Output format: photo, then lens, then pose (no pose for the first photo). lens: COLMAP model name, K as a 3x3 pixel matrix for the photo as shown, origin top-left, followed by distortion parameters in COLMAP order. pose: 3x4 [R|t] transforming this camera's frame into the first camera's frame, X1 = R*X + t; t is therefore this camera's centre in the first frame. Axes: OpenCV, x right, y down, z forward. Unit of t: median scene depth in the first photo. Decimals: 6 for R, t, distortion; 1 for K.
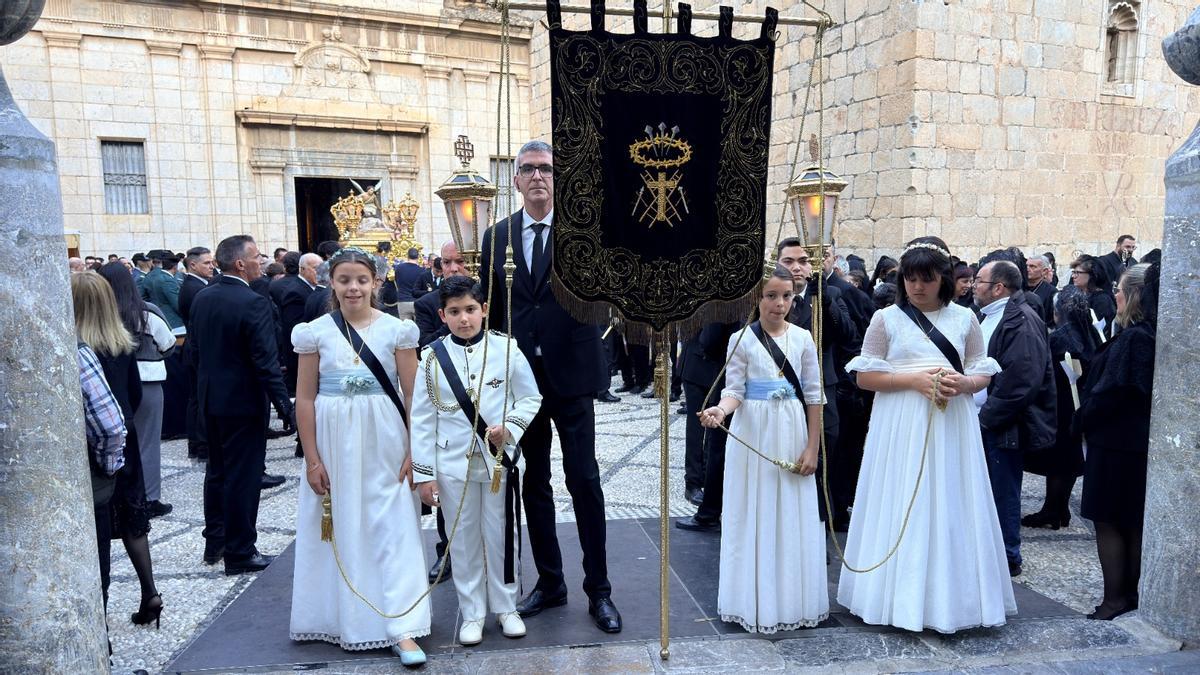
lens RADIAL K [[844.9, 0, 608.2], [0, 844.9, 353.2], [0, 0, 1]] dist [0.058940, -0.067050]
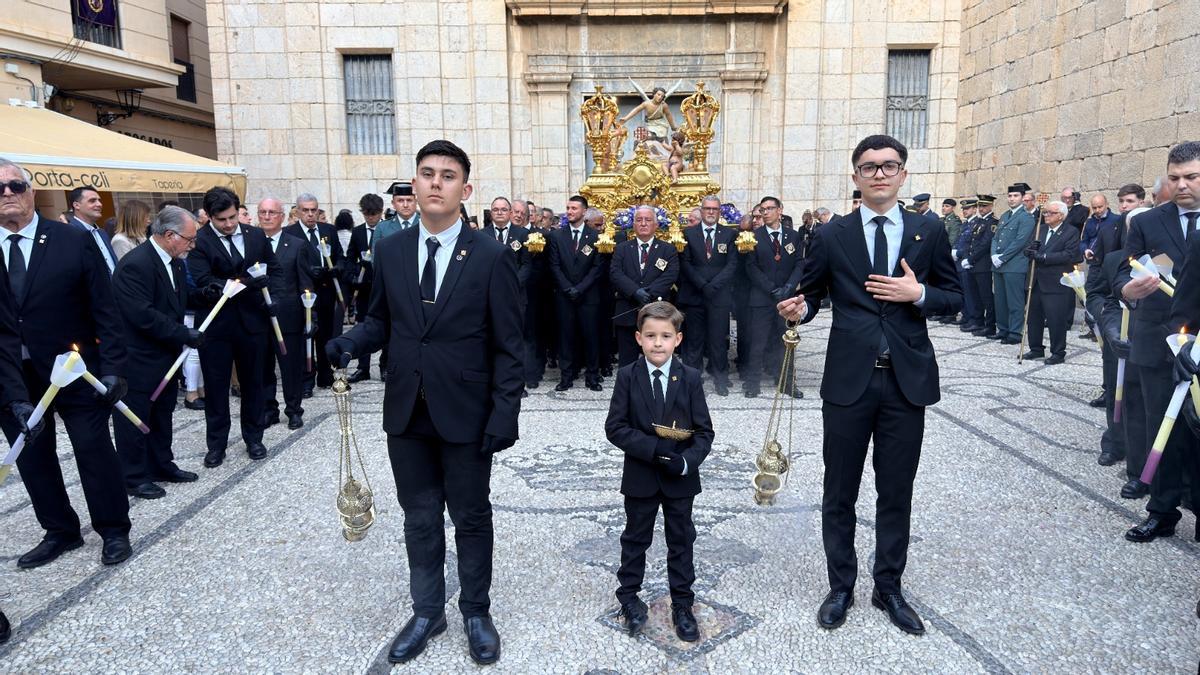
lens RADIAL K [[862.2, 0, 603.8], [0, 862.2, 338.1], [0, 0, 1]] dist [0.071905, -0.061580]
pose [[0.889636, 0.064893, -0.452036, -0.029623], [-0.056630, 0.997889, 0.031803, -0.038131], [0.453146, -0.002694, 0.891432, 0.413971]]
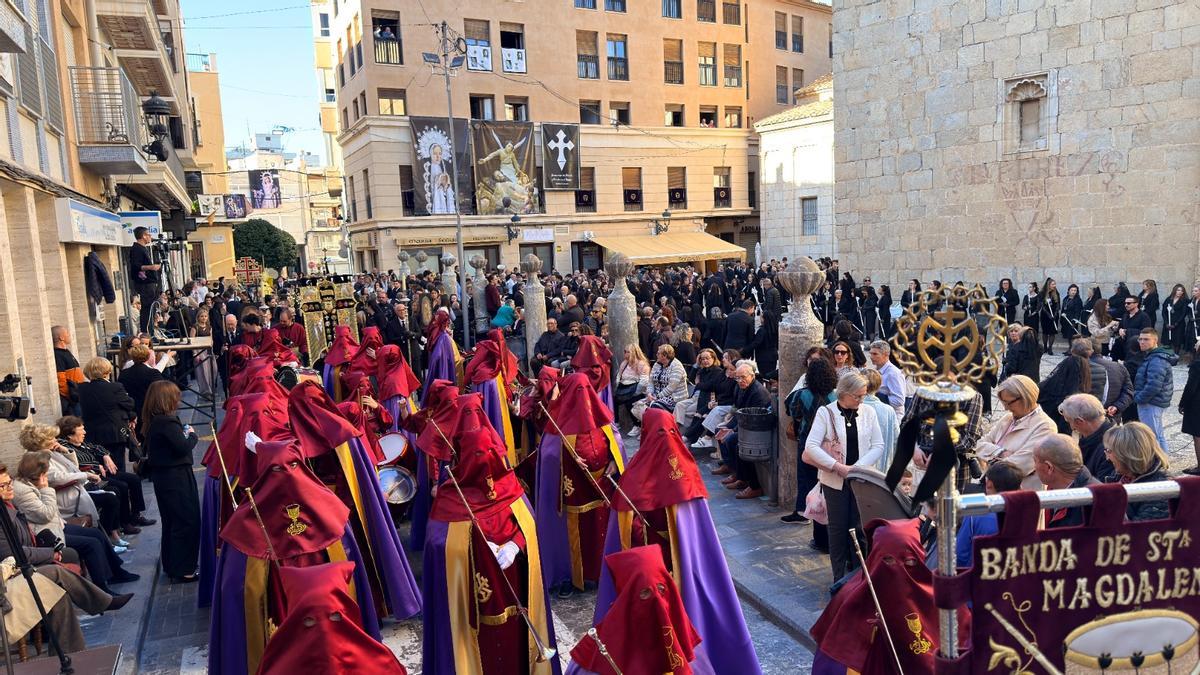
lens RADIAL K [[837.2, 0, 603.4], [0, 837.2, 333.6], [0, 0, 1]] dist [0.074589, -0.084912]
pose [[0.258834, 0.099832, -0.960749, 1.171033], [-0.078293, 0.993540, 0.082146, -0.060787], [0.962743, 0.053958, 0.264978, 0.052785]]
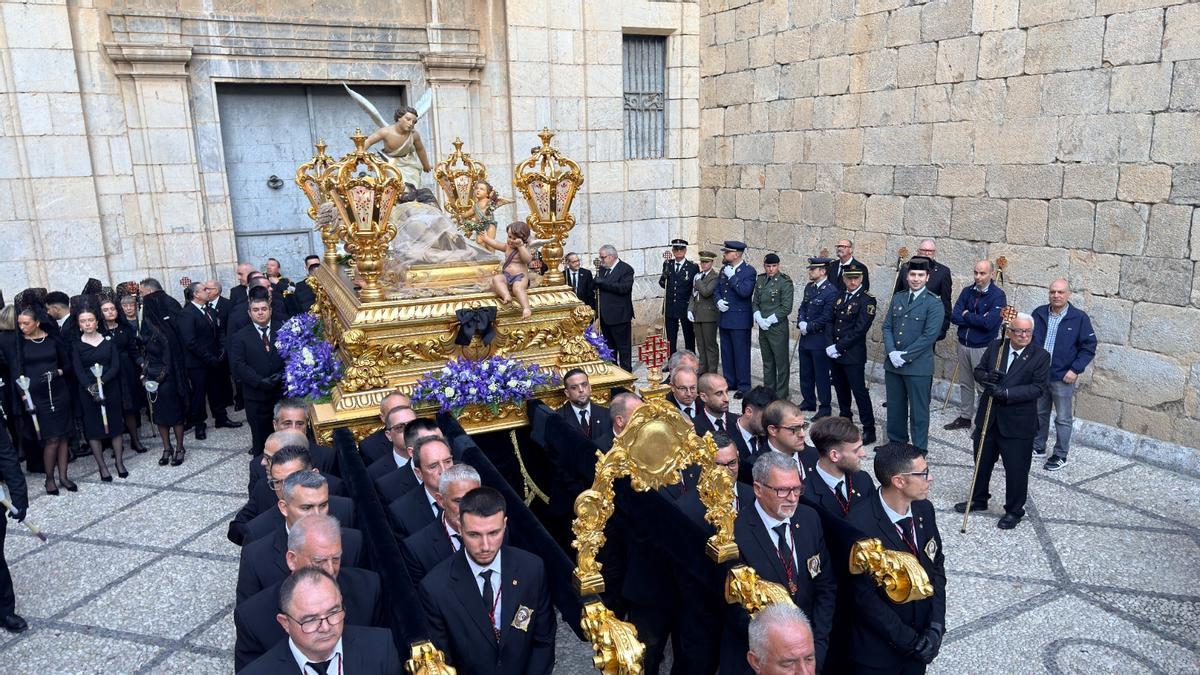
lens RADIAL K [[844.9, 0, 592.4], [0, 844.9, 350.8], [0, 0, 1]] dist [0.058940, -0.067050]
pose [[0.999847, -0.013285, -0.011410, -0.183274], [0.014437, 0.994086, 0.107634, -0.122044], [0.009913, -0.107782, 0.994125, 0.588642]]
